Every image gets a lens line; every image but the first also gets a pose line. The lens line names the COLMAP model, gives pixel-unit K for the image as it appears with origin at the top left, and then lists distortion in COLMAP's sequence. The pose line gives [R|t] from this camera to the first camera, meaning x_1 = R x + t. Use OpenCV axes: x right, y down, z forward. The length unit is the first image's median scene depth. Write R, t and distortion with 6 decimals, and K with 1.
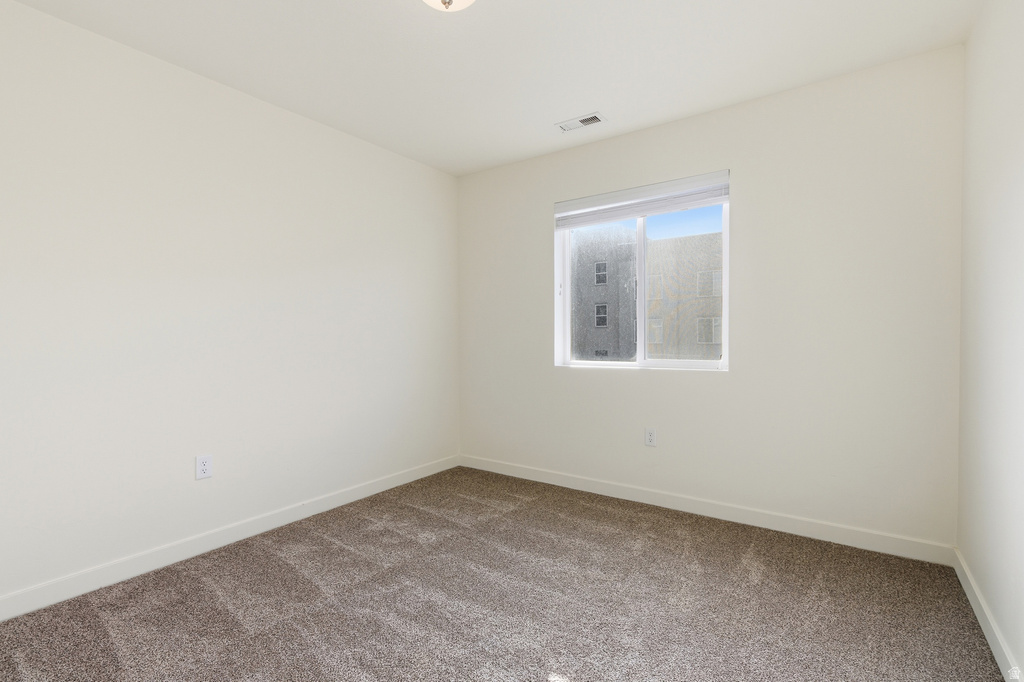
lens RADIAL K [[471.5, 0, 512.1], [0, 471.5, 340.3], [0, 0, 1]] dist [-0.004404, 0.000067]
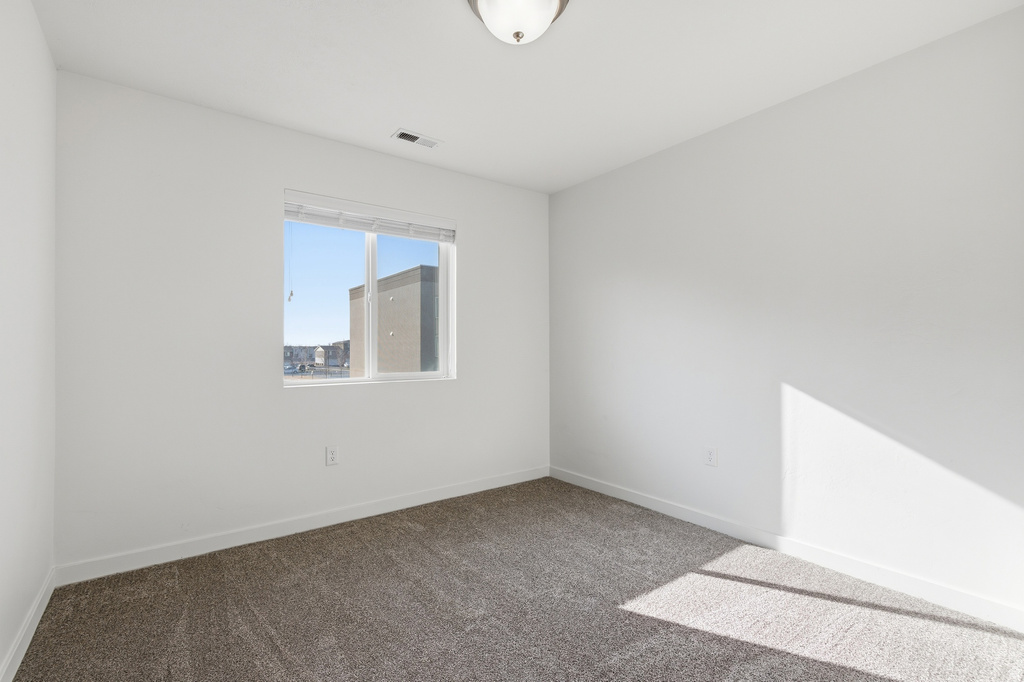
lens RADIAL K [[471.5, 0, 511.8], [0, 471.5, 341.7], [0, 0, 1]] dist [-0.004404, 0.000067]
pose [[0.314125, 0.011488, 0.949312, -0.581913], [0.018280, 0.999668, -0.018146, -0.004078], [-0.949206, 0.023054, 0.313811, 0.389165]]
